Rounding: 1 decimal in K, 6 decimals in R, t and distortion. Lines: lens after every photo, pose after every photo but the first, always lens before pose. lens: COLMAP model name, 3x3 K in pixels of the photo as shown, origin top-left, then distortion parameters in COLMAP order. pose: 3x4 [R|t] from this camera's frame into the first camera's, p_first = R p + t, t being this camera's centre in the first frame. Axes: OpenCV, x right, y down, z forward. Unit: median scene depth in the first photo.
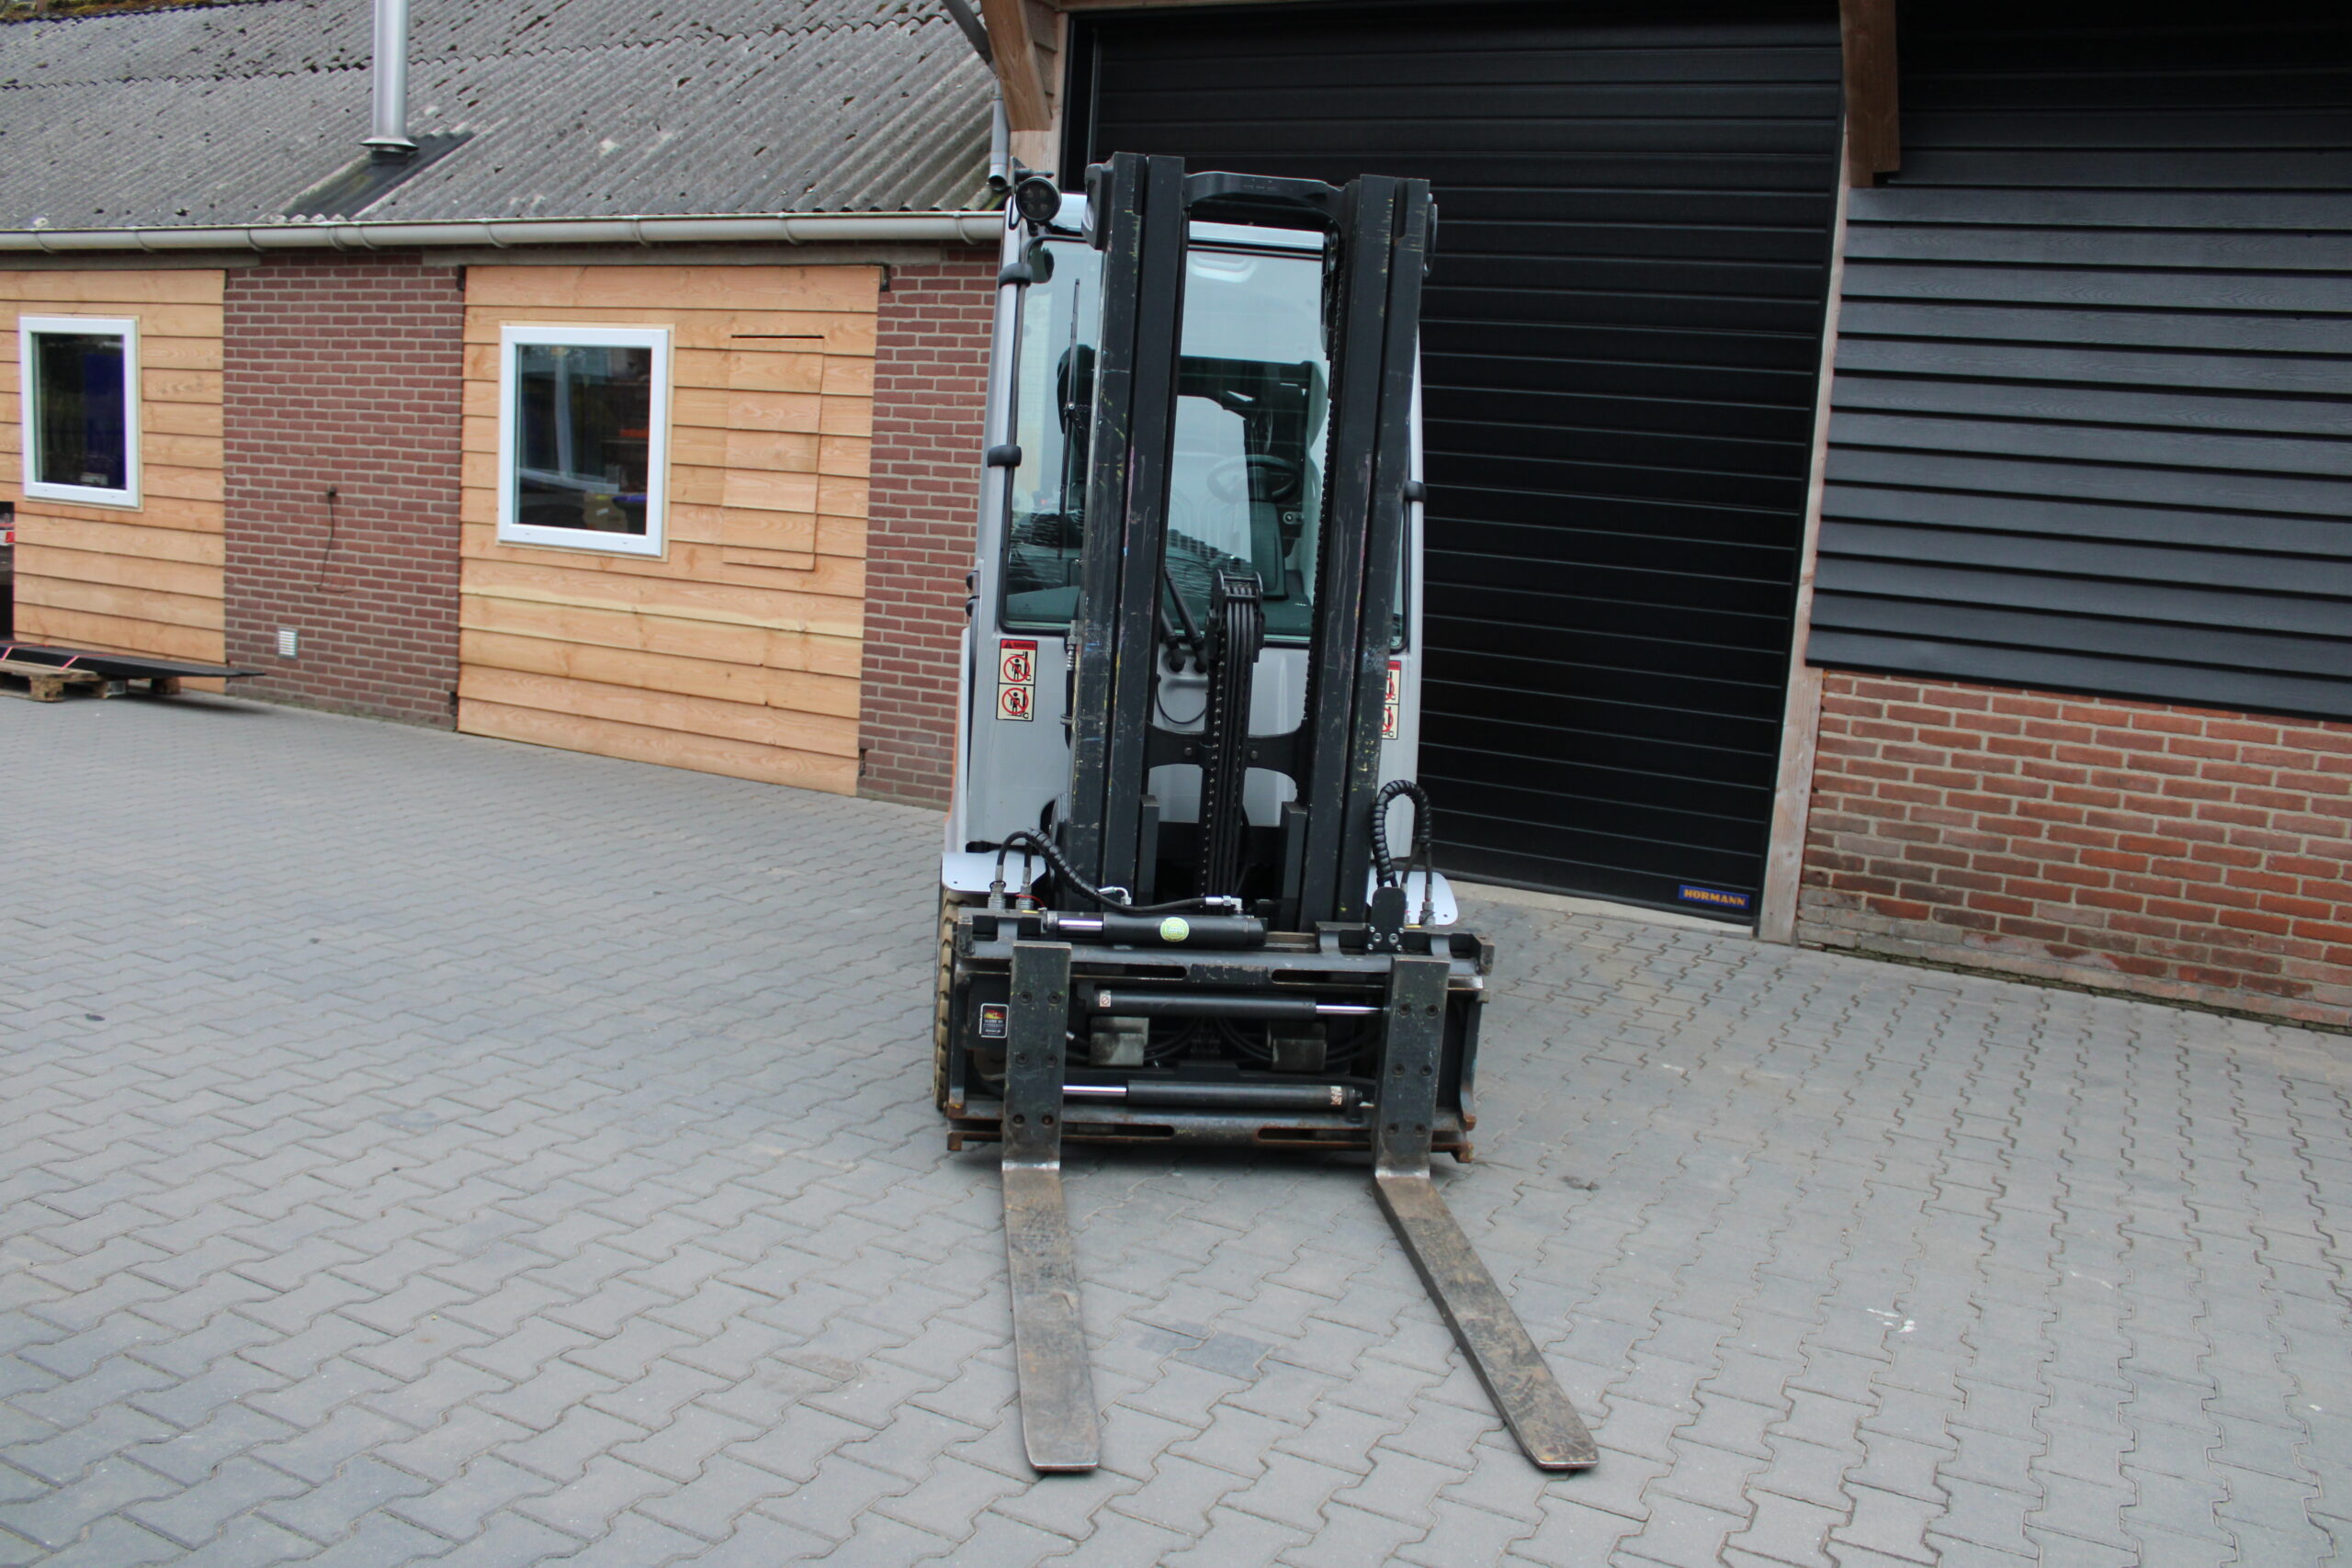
lens RADIAL K [[1952.8, 0, 1180.5], [0, 1952.8, 771.1], [0, 0, 1]] dist [-0.160119, 0.140977]
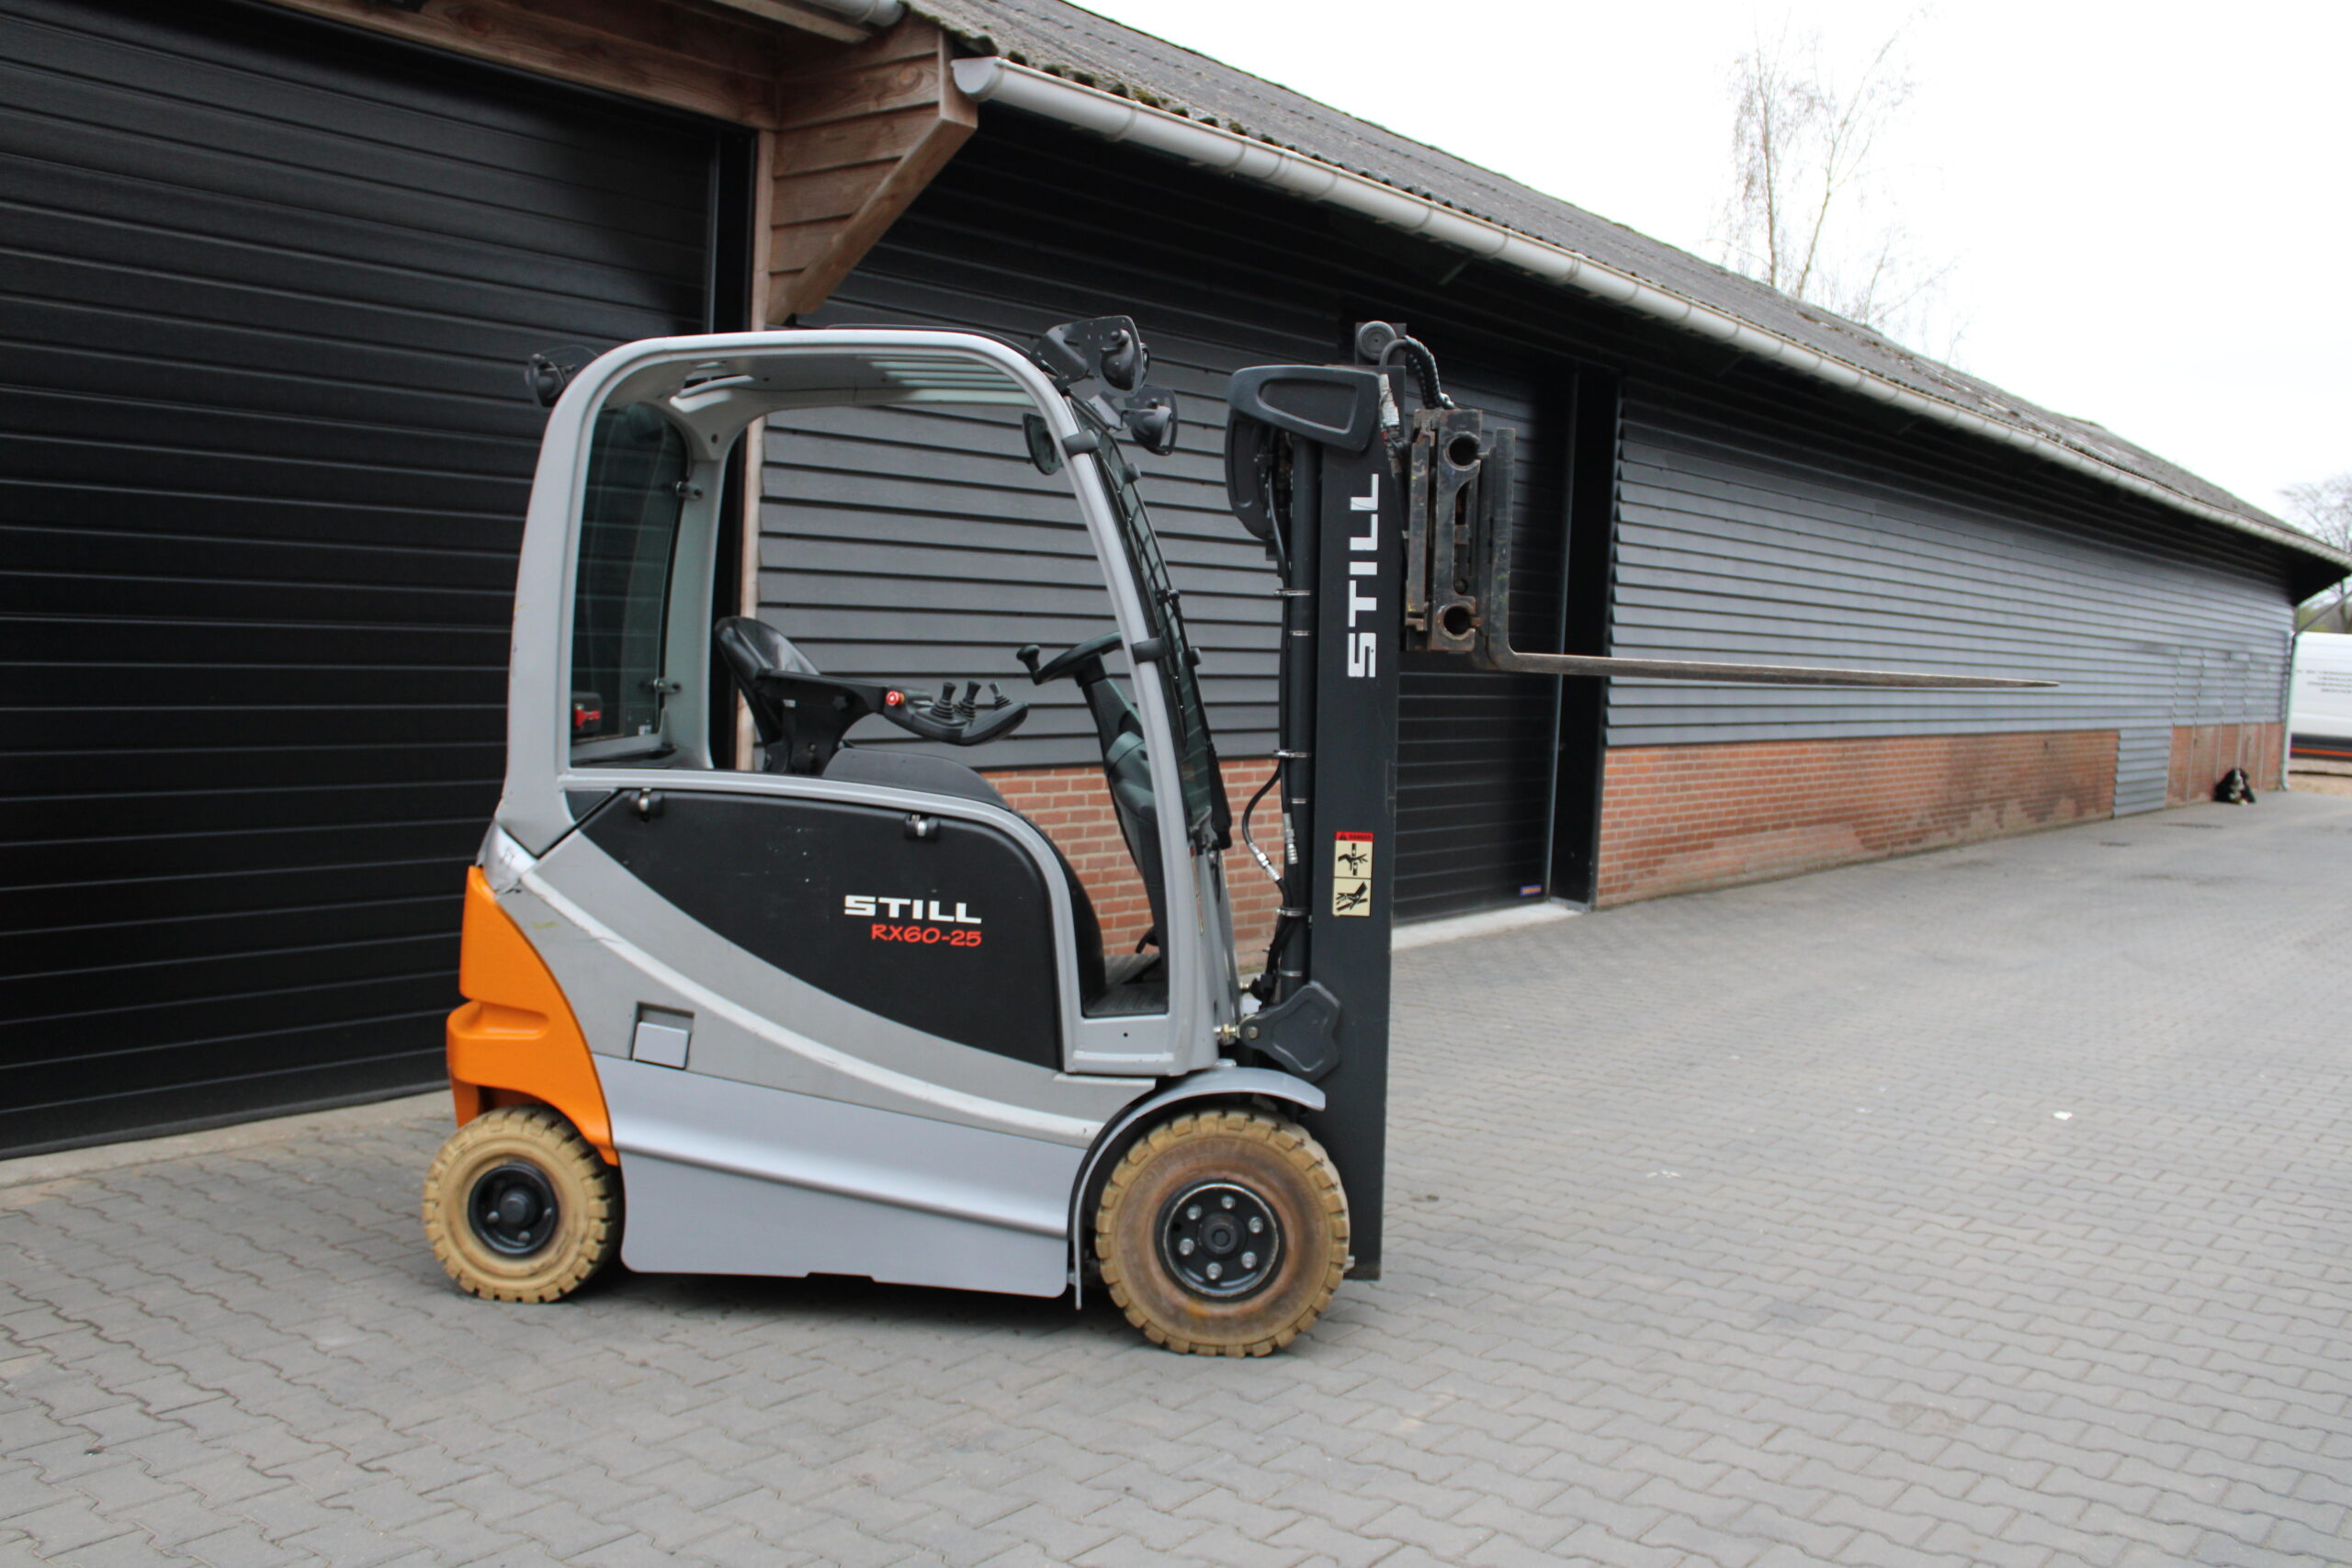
lens RADIAL K [[2139.2, 0, 1176.0], [0, 2139.2, 784.0], [0, 0, 1]] dist [-0.159778, 0.177045]
pose [[0.191224, -0.123548, 0.973740, -1.173116], [0.132831, 0.986178, 0.099041, -0.217232], [-0.972517, 0.110404, 0.204992, 0.871390]]
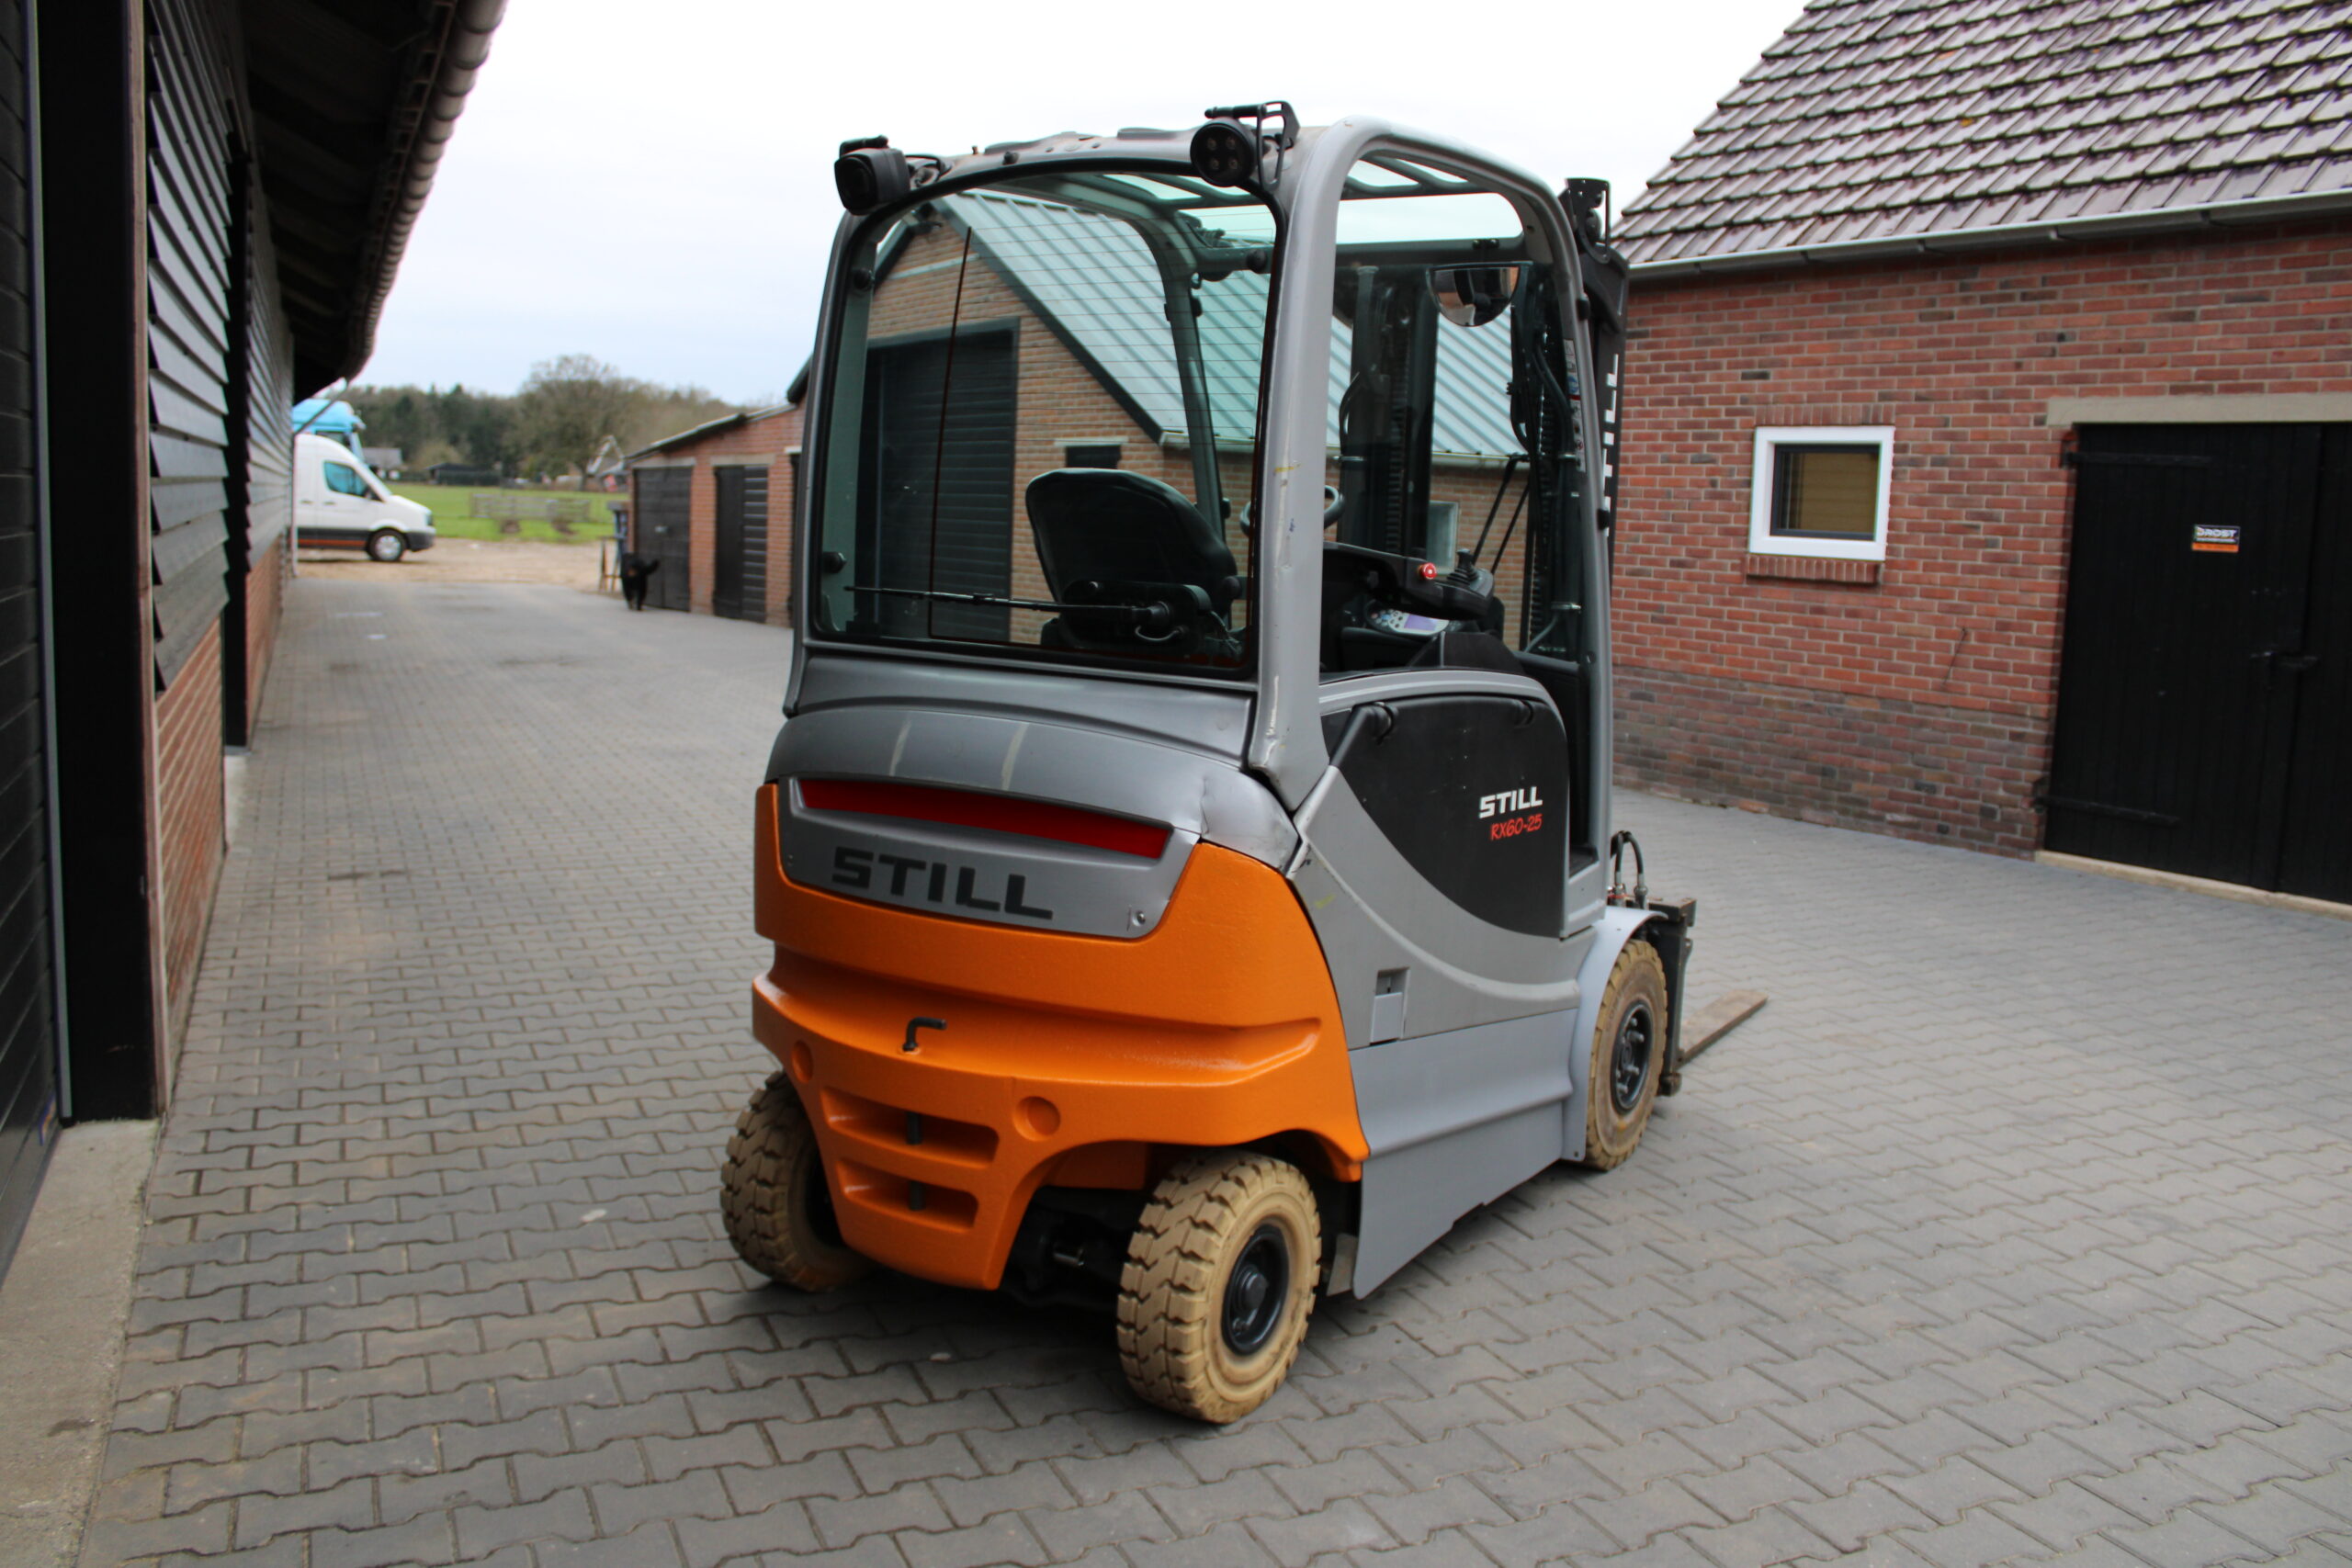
lens RADIAL K [[1952.8, 0, 1180.5], [0, 1952.8, 771.1], [0, 0, 1]] dist [-0.160119, 0.140977]
pose [[-0.770985, -0.175657, 0.612149, -0.577653], [0.015530, 0.955738, 0.293810, -0.351593], [-0.636664, 0.236030, -0.734131, 2.016988]]
